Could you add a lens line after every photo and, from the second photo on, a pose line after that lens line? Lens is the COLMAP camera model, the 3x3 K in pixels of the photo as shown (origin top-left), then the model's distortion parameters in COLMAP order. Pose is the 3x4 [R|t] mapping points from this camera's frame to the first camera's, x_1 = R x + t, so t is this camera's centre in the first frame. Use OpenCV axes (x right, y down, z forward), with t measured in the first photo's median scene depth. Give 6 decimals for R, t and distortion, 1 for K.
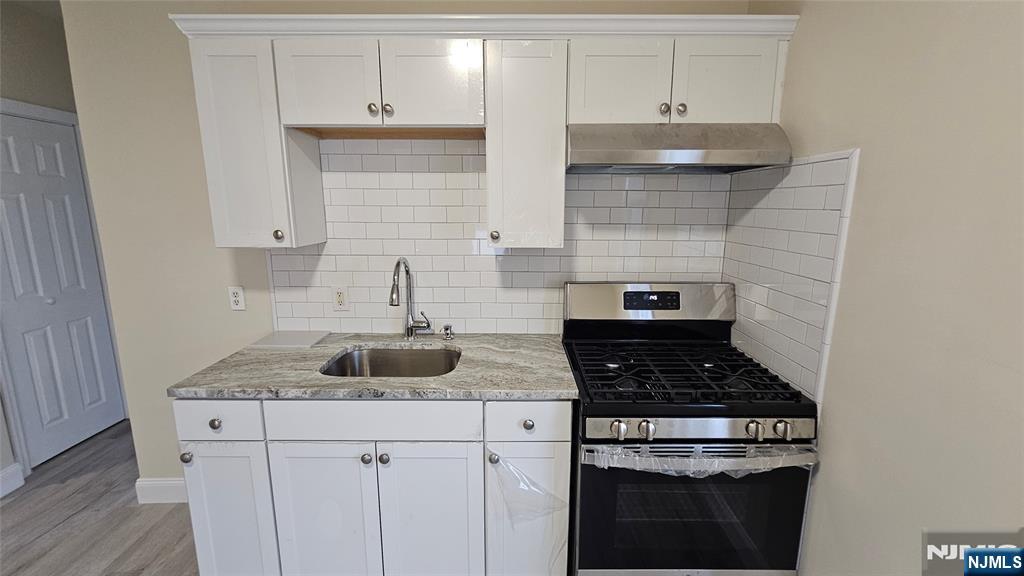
lens RADIAL K [[427.2, 0, 515.2], [0, 427.2, 283.7], [0, 0, 1]] dist [0.000352, -0.000009]
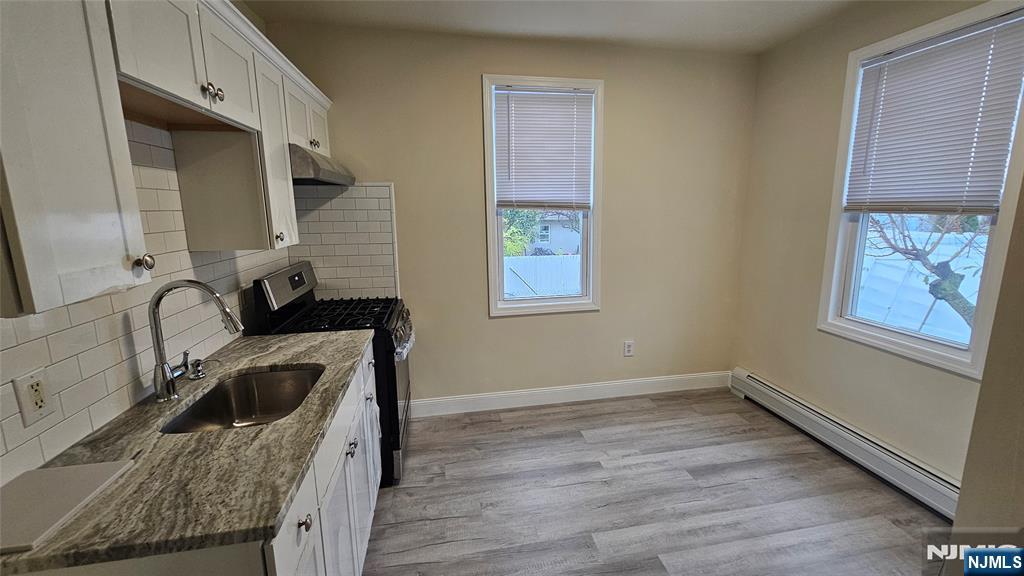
lens RADIAL K [[427.2, 0, 515.2], [0, 427.2, 283.7], [0, 0, 1]] dist [0.000352, -0.000009]
pose [[-0.186447, -0.176973, 0.966394, -1.213404], [0.189216, 0.958759, 0.212080, -0.116424], [-0.964072, 0.222399, -0.145272, 0.605980]]
